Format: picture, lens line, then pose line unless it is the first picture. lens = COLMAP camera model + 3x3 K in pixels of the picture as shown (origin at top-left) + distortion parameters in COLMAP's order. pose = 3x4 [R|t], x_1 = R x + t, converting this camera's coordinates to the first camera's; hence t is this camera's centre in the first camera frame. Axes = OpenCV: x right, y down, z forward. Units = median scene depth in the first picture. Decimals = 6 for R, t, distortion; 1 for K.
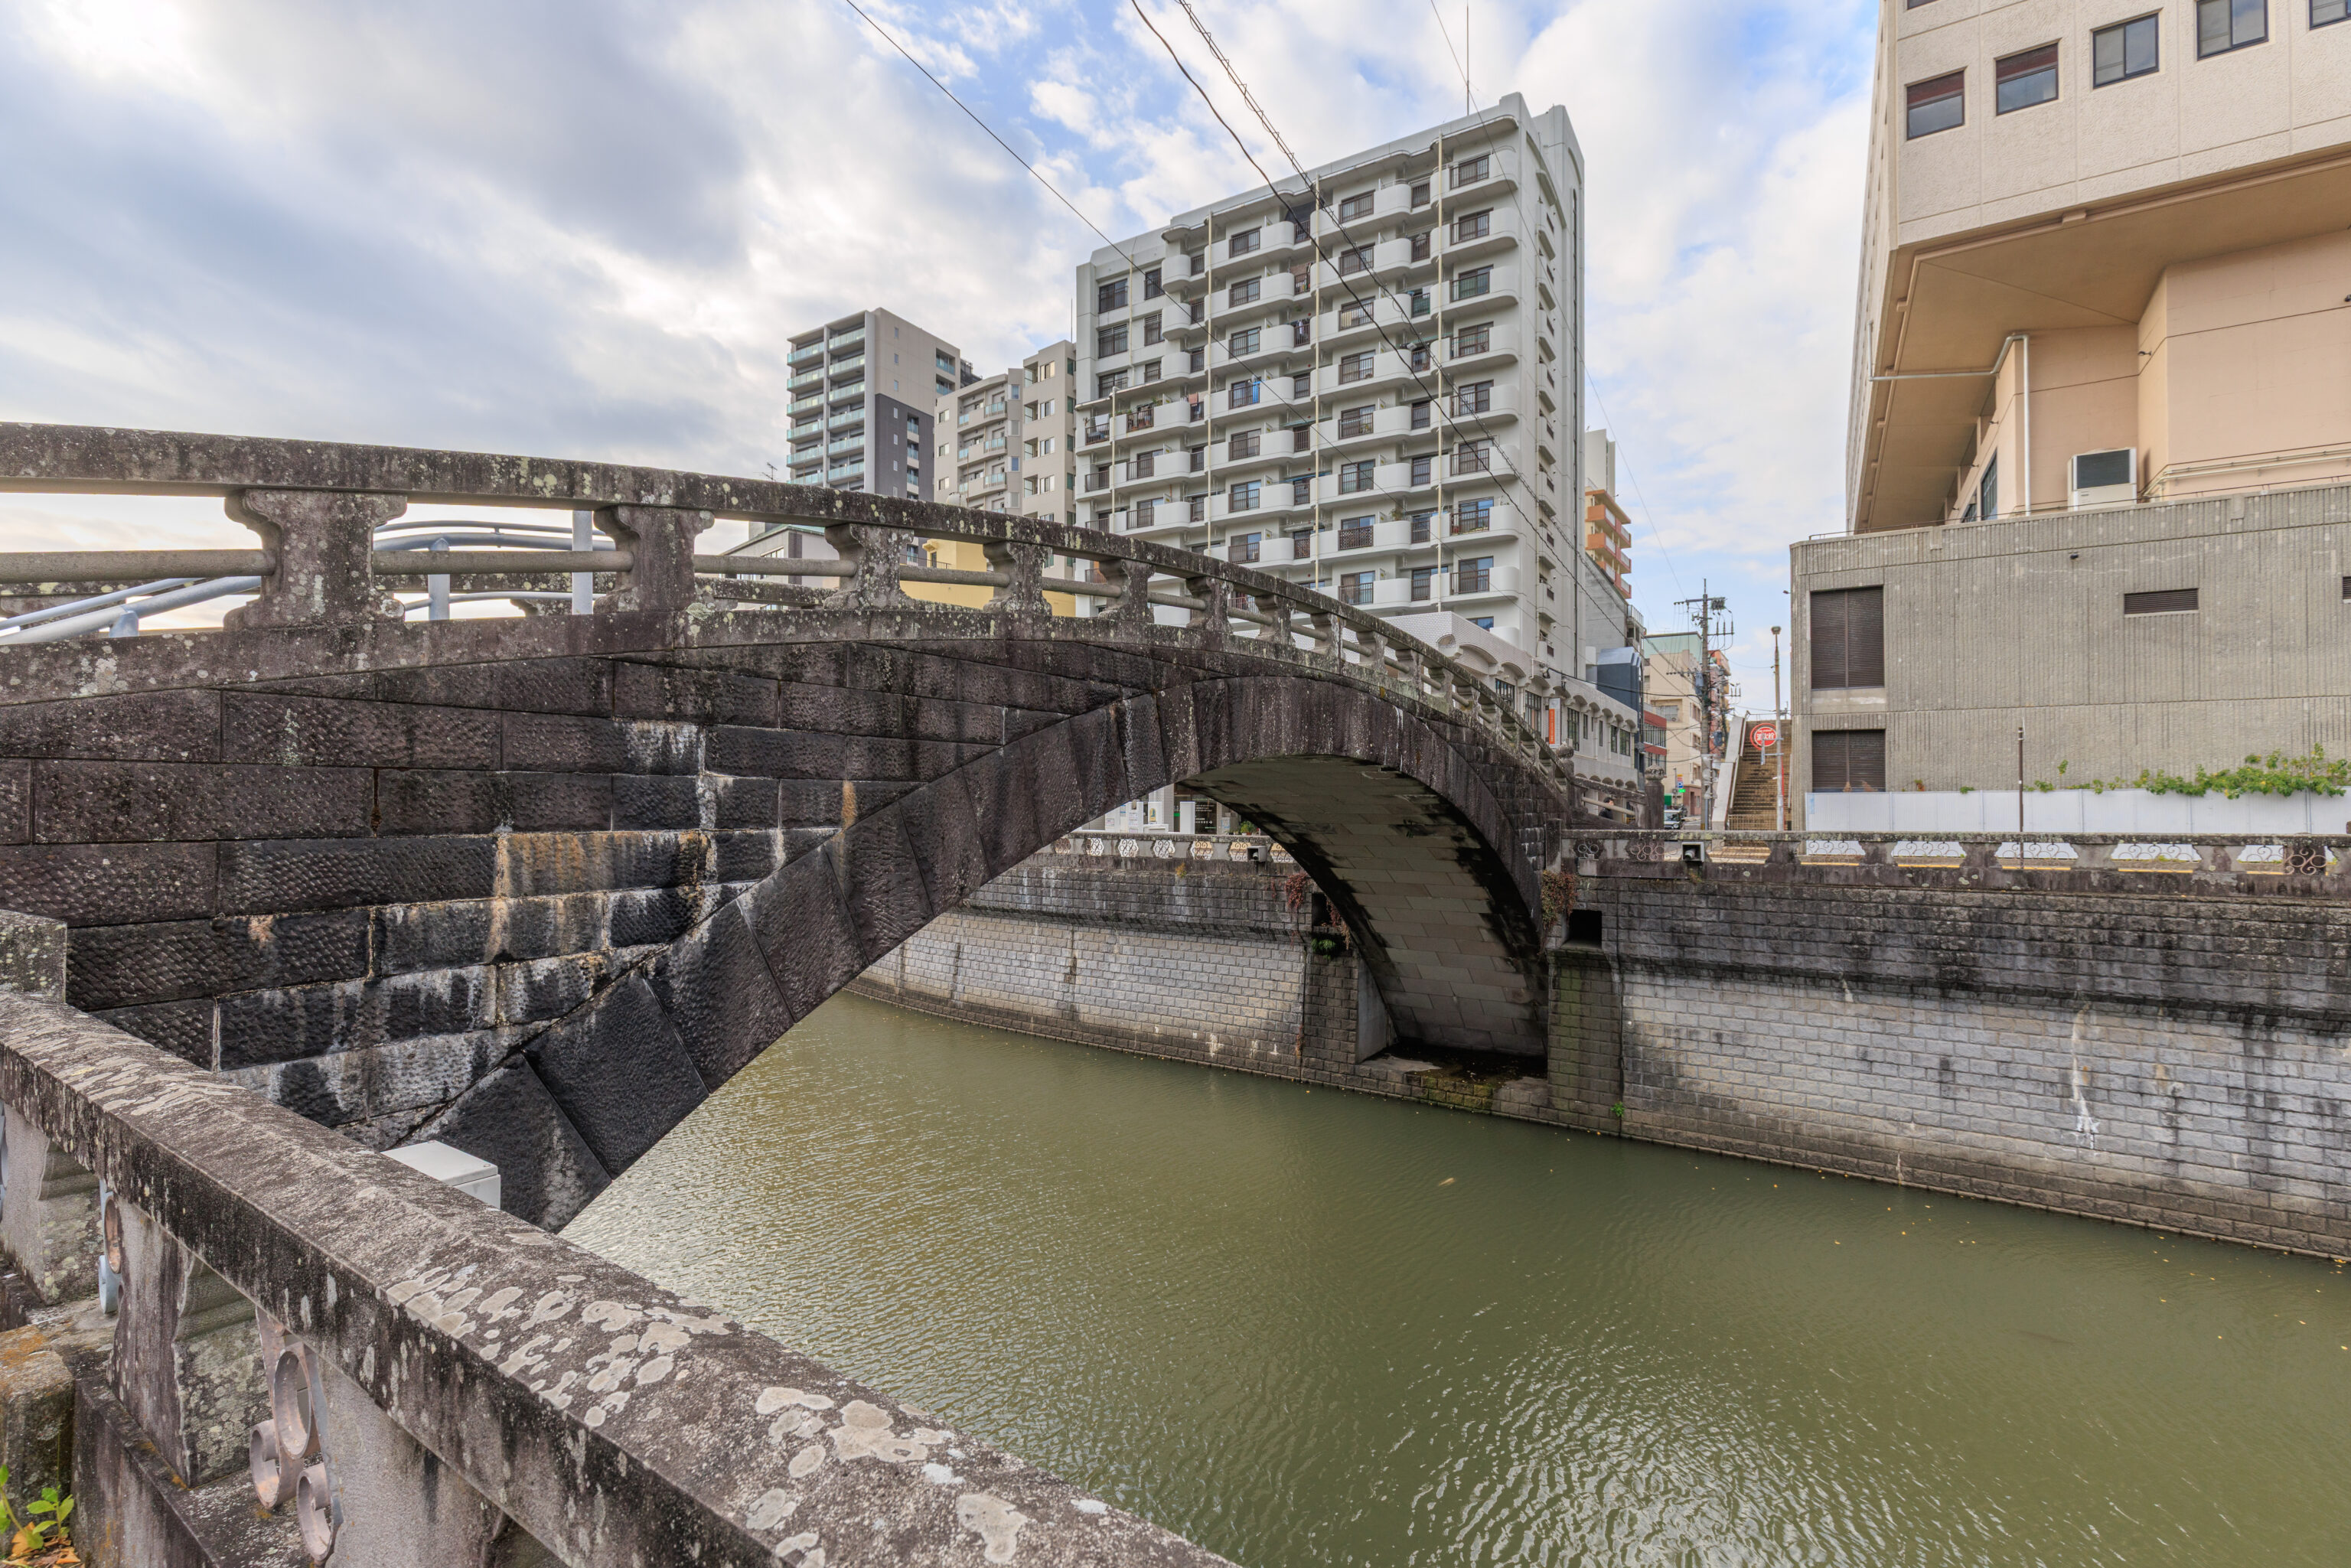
lens RADIAL K [[1036.3, 0, 1181.3], [0, 1036.3, 796.2], [0, 0, 1]] dist [0.012123, -0.000225]
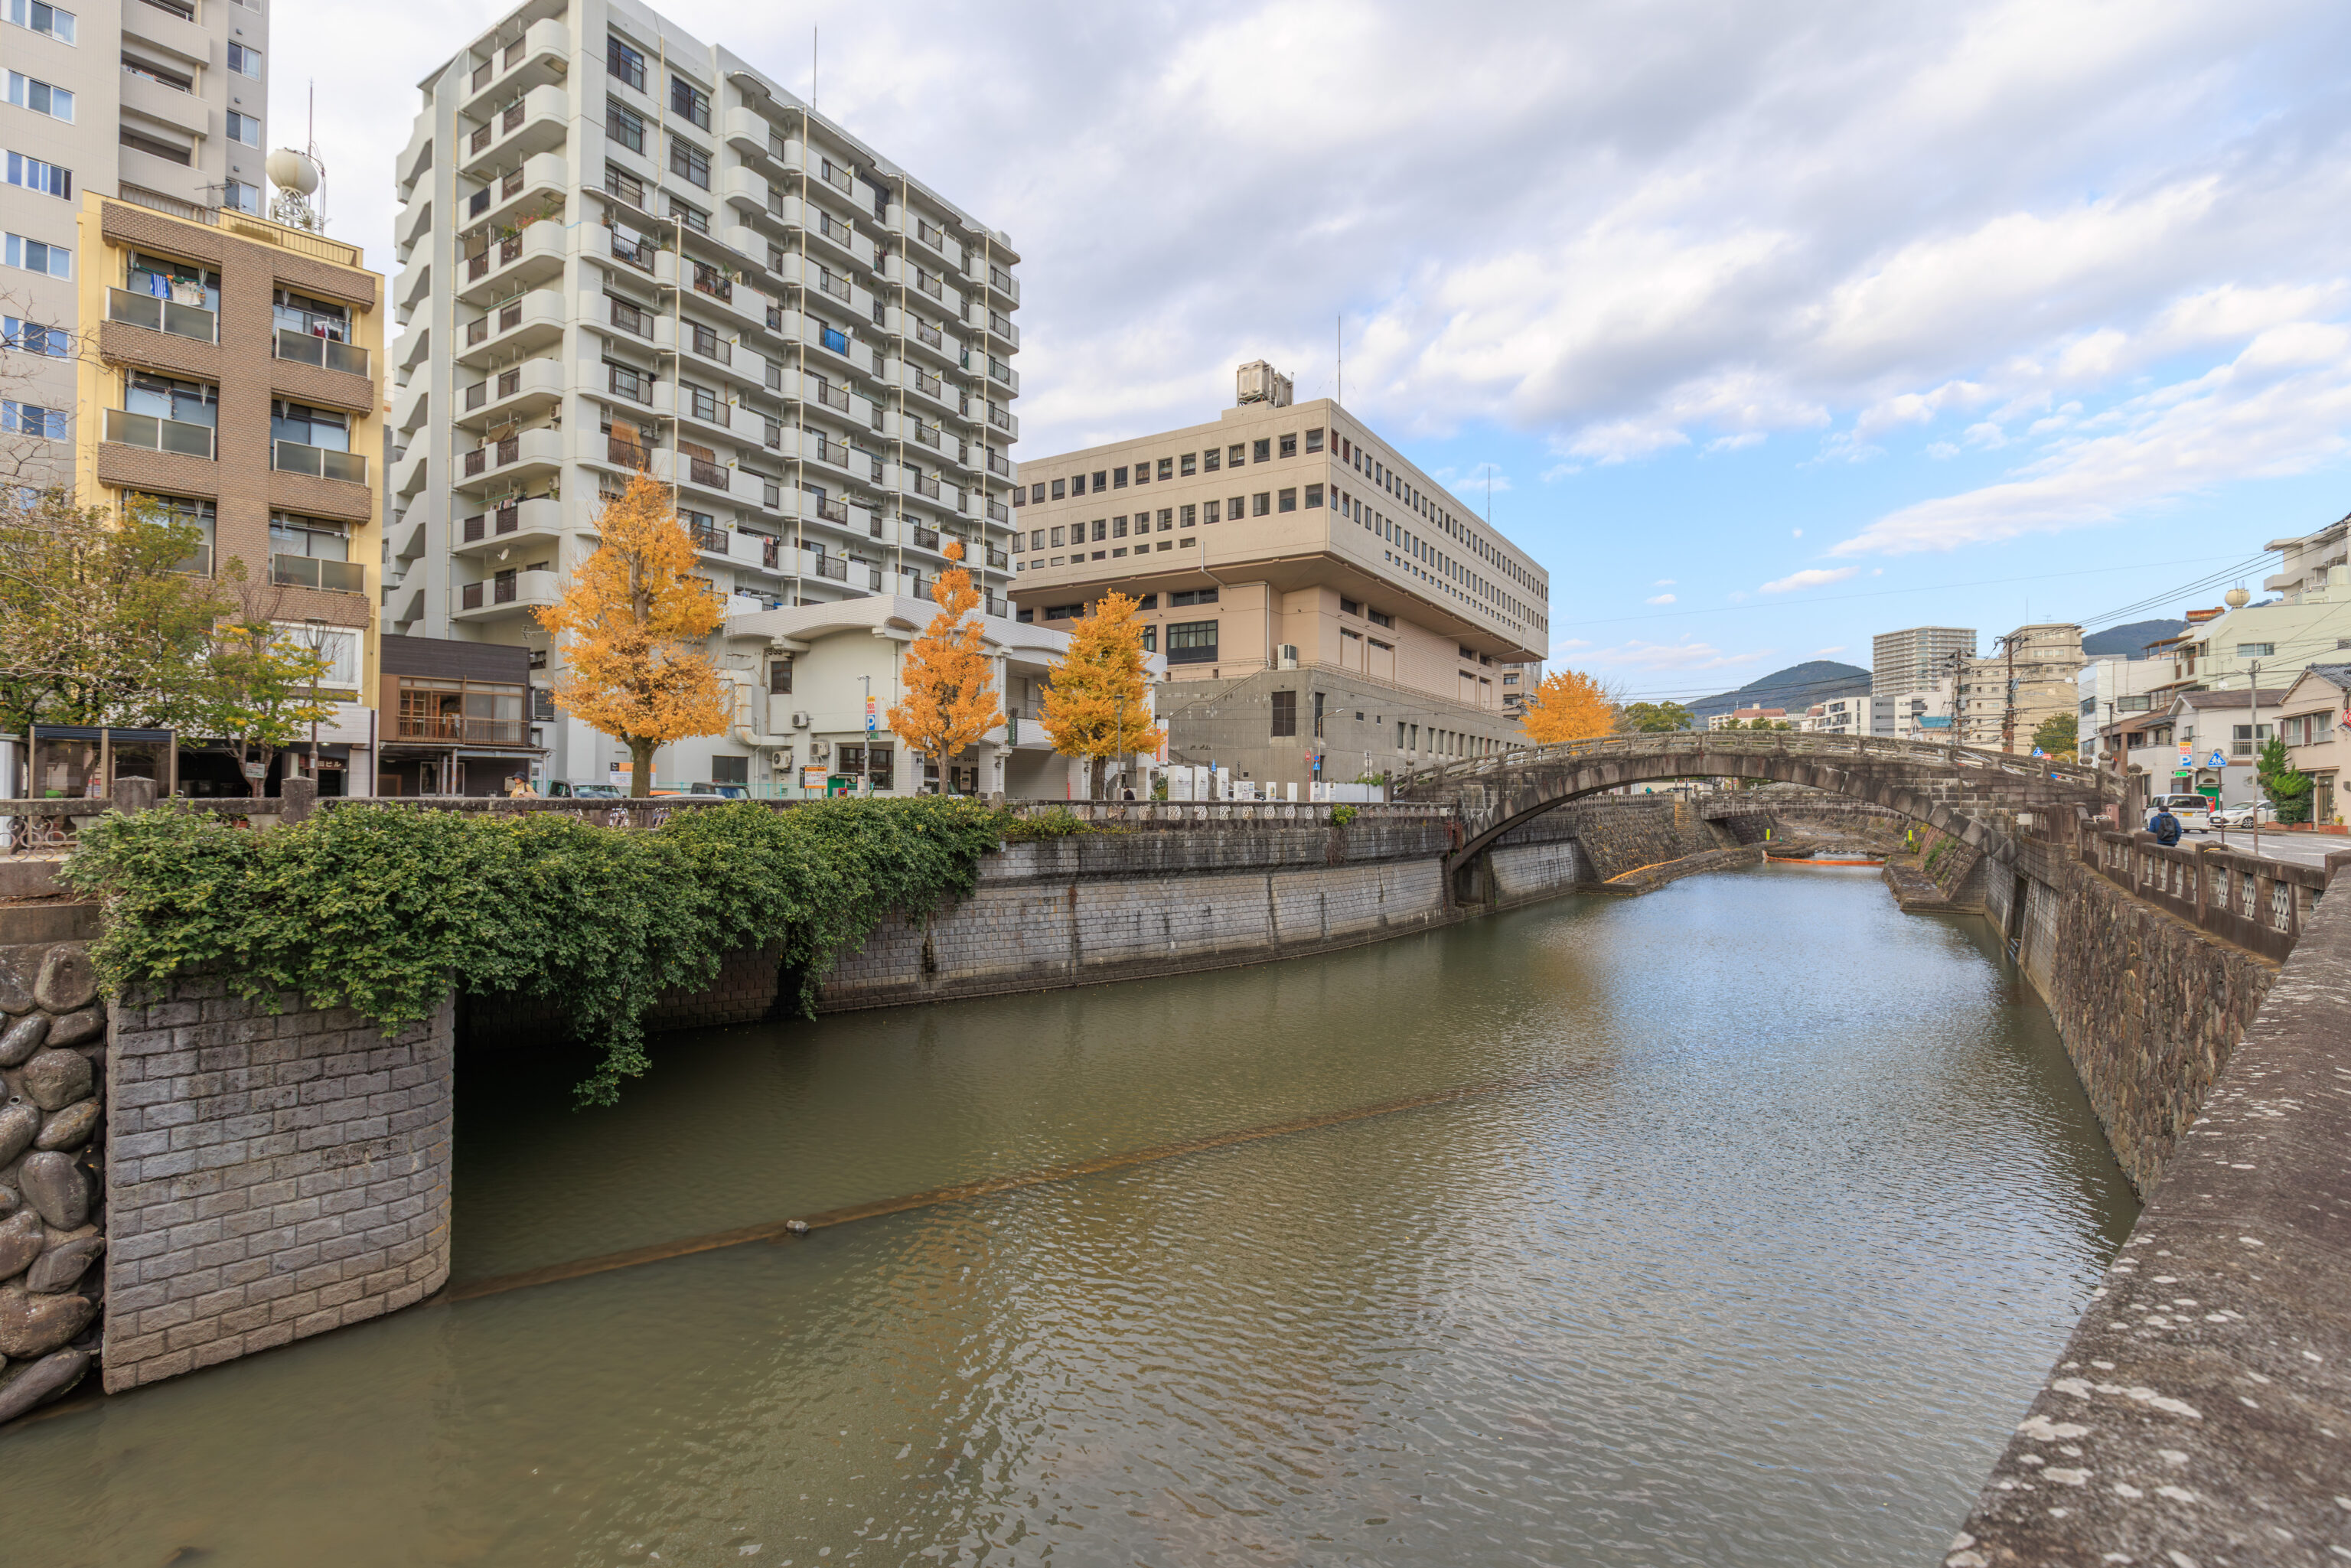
lens RADIAL K [[1036.3, 0, 1180.4], [0, 1036.3, 790.8], [0, 0, 1]] dist [0.012123, -0.000225]
pose [[0.027867, 0.001193, 0.999611, -0.904181], [-0.029357, 0.999569, -0.000375, 0.010882], [-0.999180, -0.029335, 0.027890, 0.679543]]
